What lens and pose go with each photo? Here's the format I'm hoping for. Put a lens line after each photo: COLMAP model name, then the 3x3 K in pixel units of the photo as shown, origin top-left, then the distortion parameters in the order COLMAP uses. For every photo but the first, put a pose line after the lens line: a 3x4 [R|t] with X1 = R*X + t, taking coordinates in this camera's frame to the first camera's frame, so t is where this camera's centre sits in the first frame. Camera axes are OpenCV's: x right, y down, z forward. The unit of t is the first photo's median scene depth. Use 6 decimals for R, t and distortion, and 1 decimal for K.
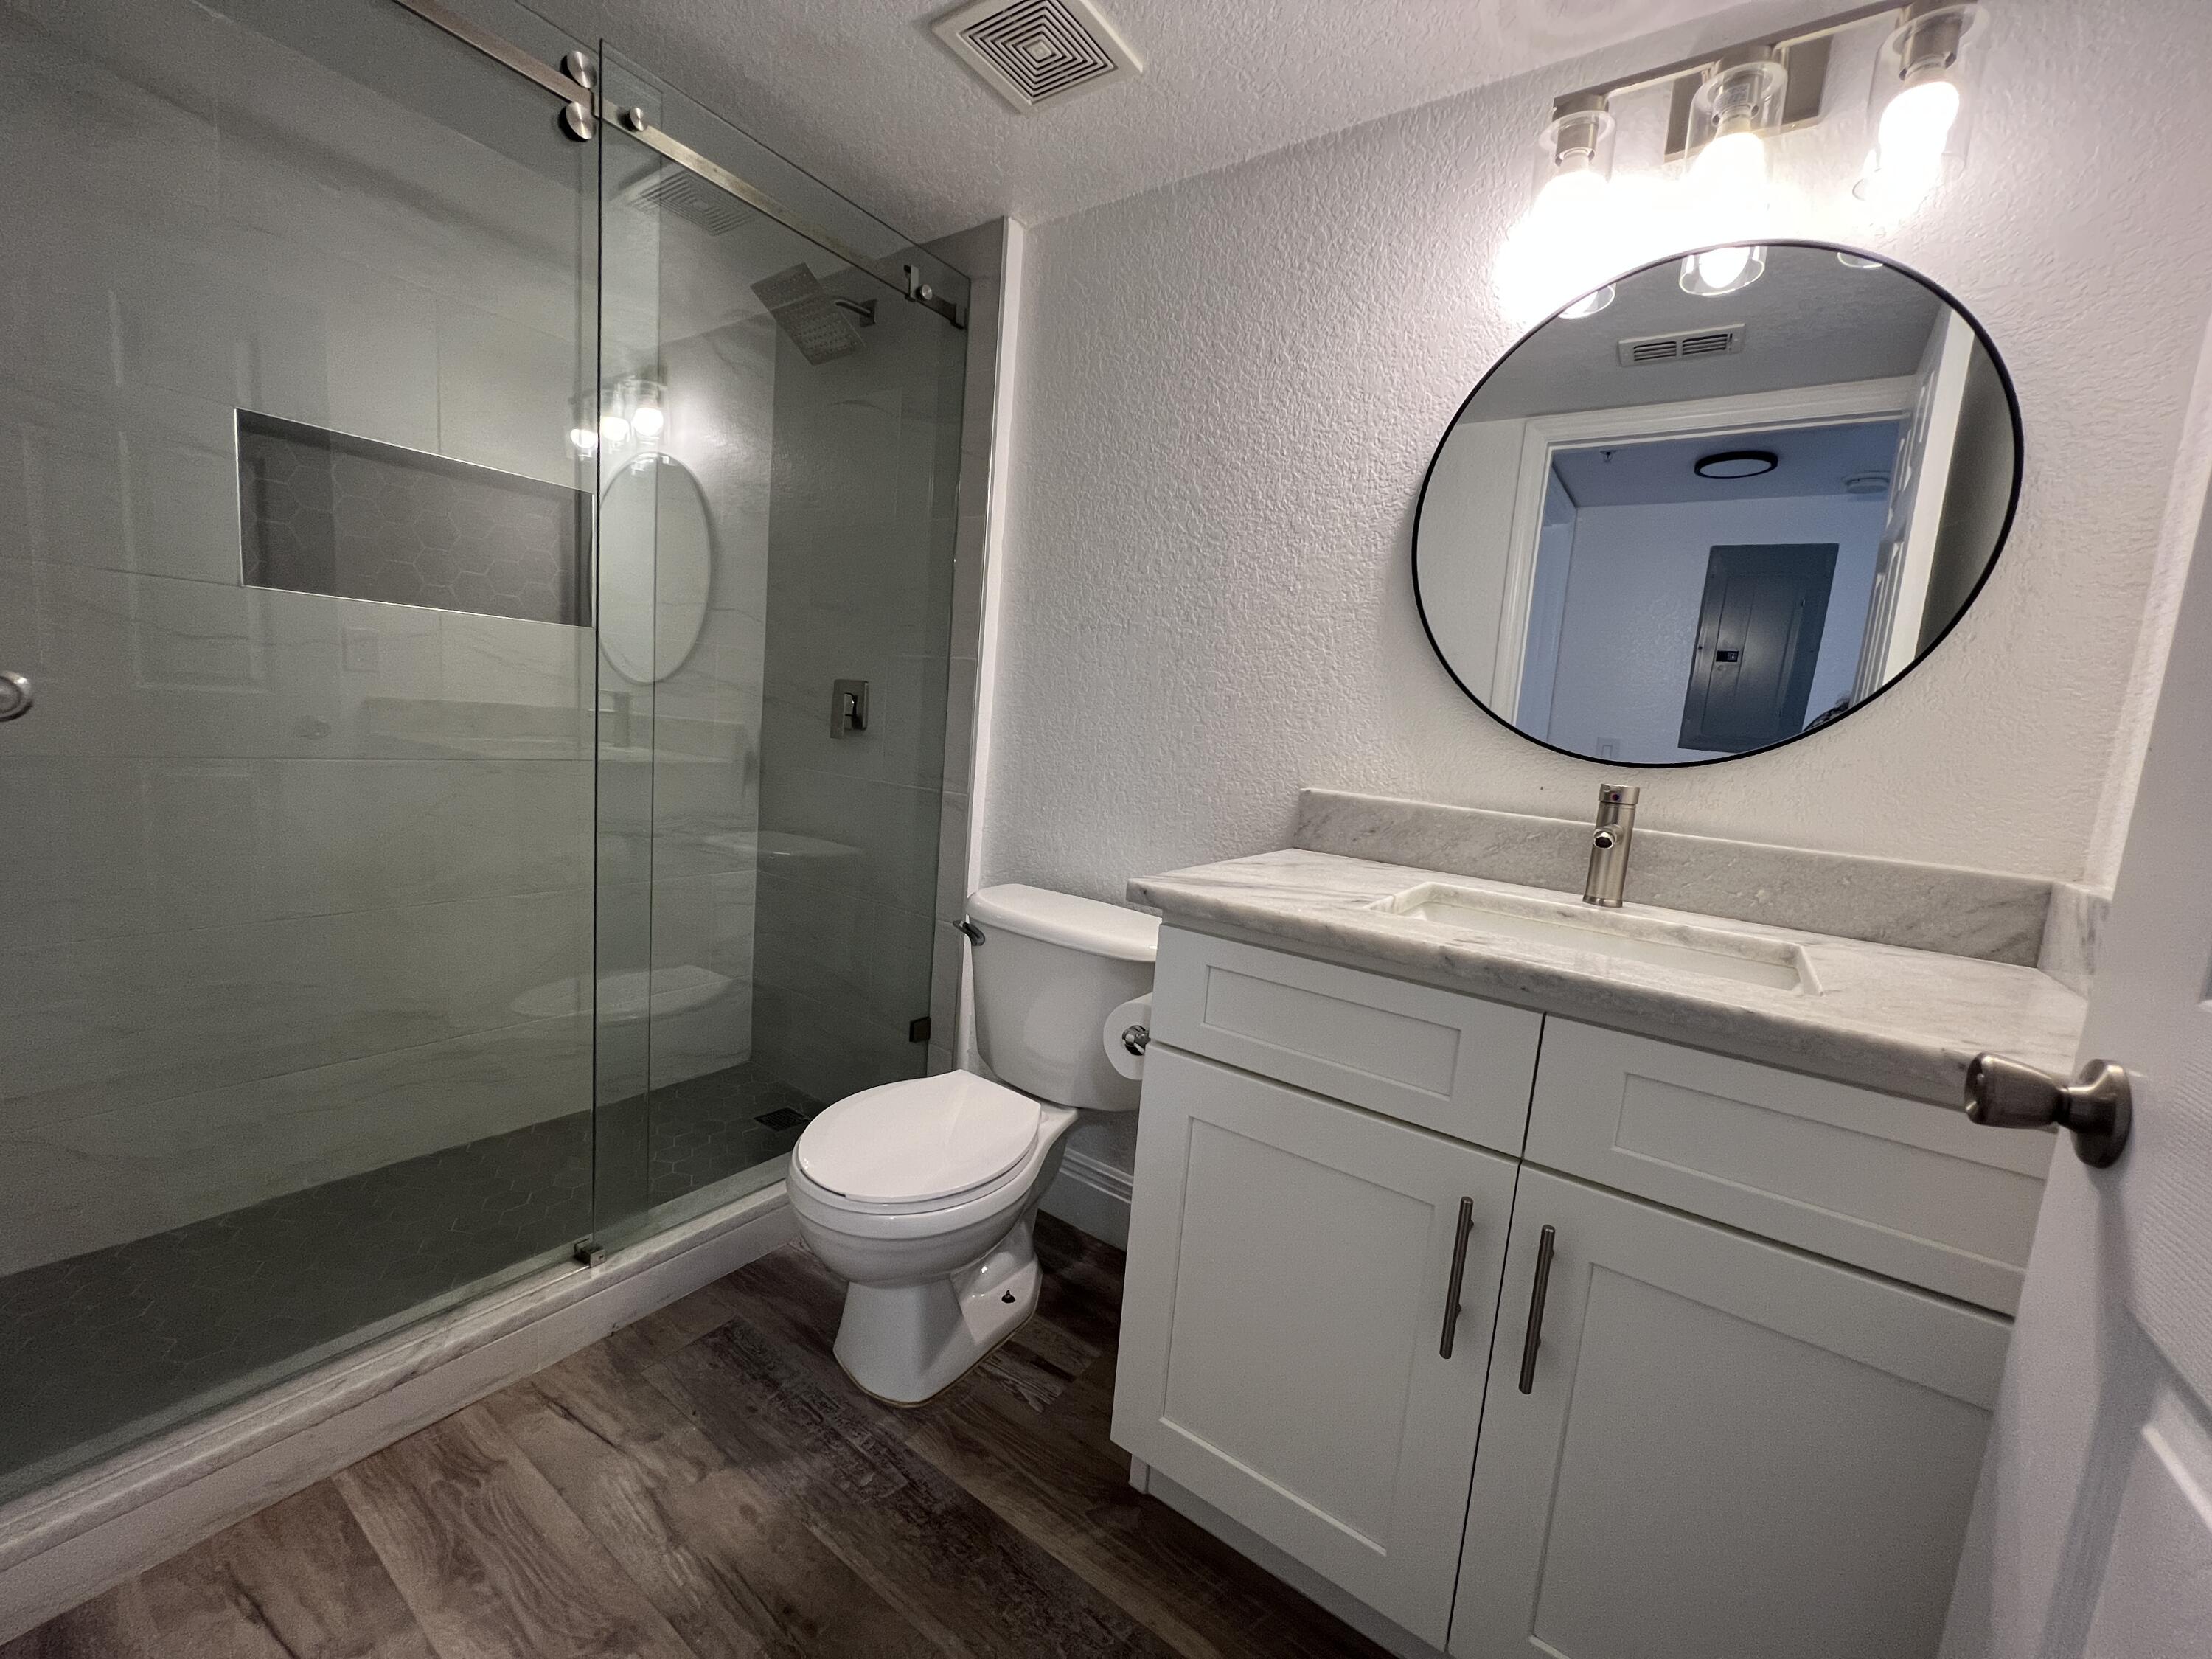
lens RADIAL K [[882.7, 0, 1106.0], [0, 882.7, 829.5], [0, 0, 1]] dist [-0.003762, 0.000712]
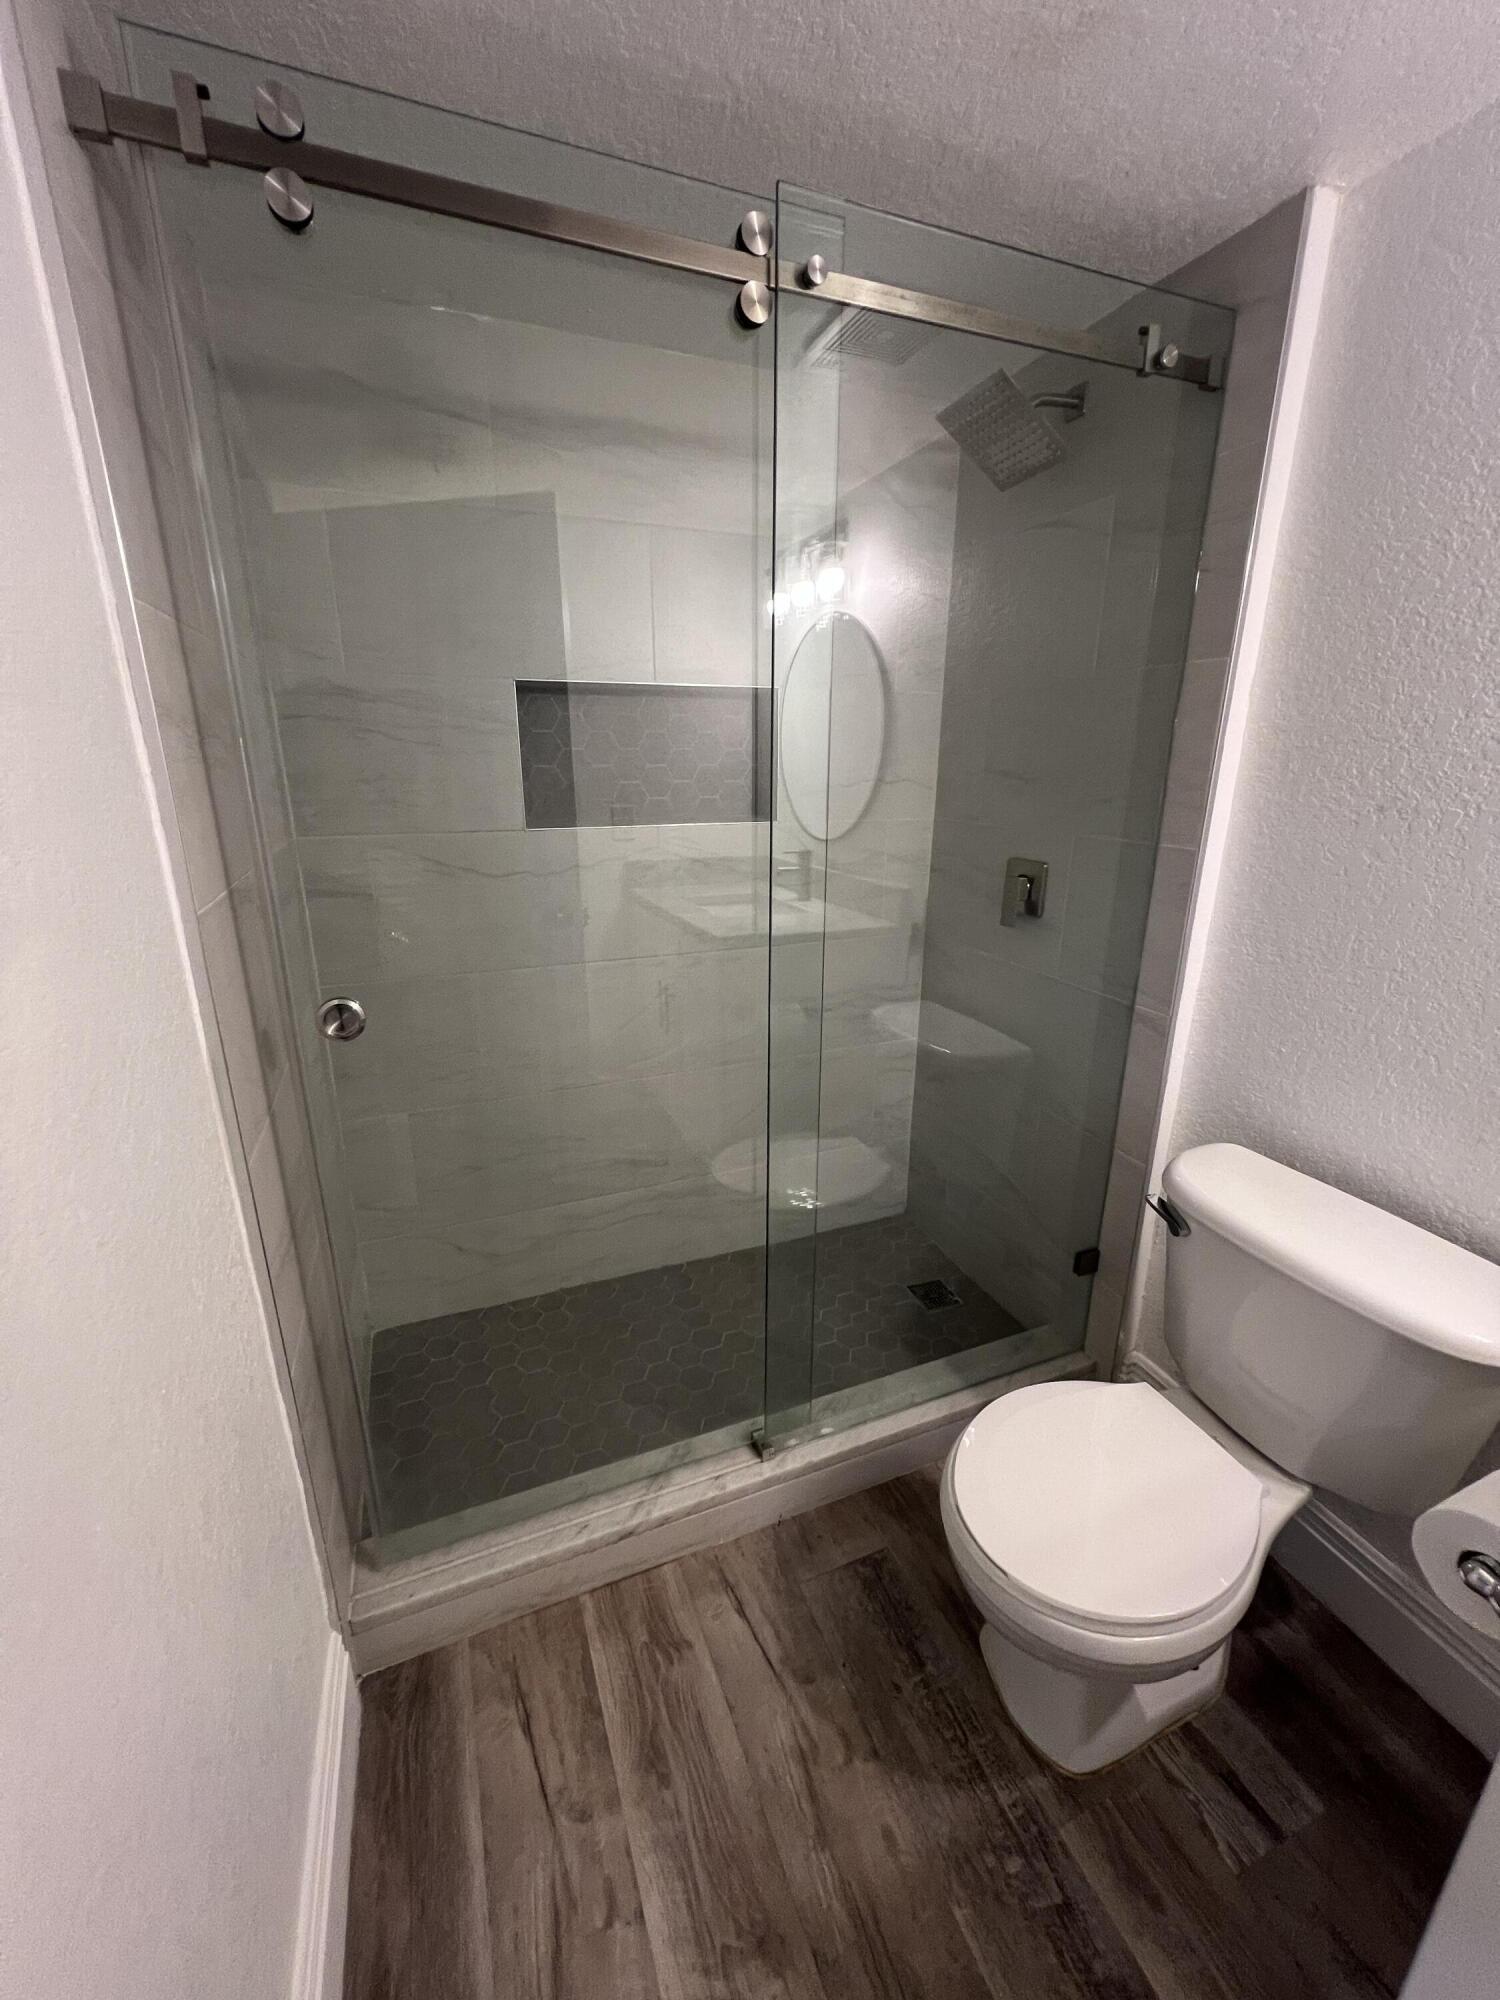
lens RADIAL K [[798.1, 0, 741.9], [0, 798.1, 998.0], [0, 0, 1]] dist [-0.003762, 0.000712]
pose [[0.832061, 0.083676, -0.548336, -0.104048], [-0.003324, 0.989291, 0.145922, -0.201724], [0.554674, -0.119593, 0.823428, 0.223035]]
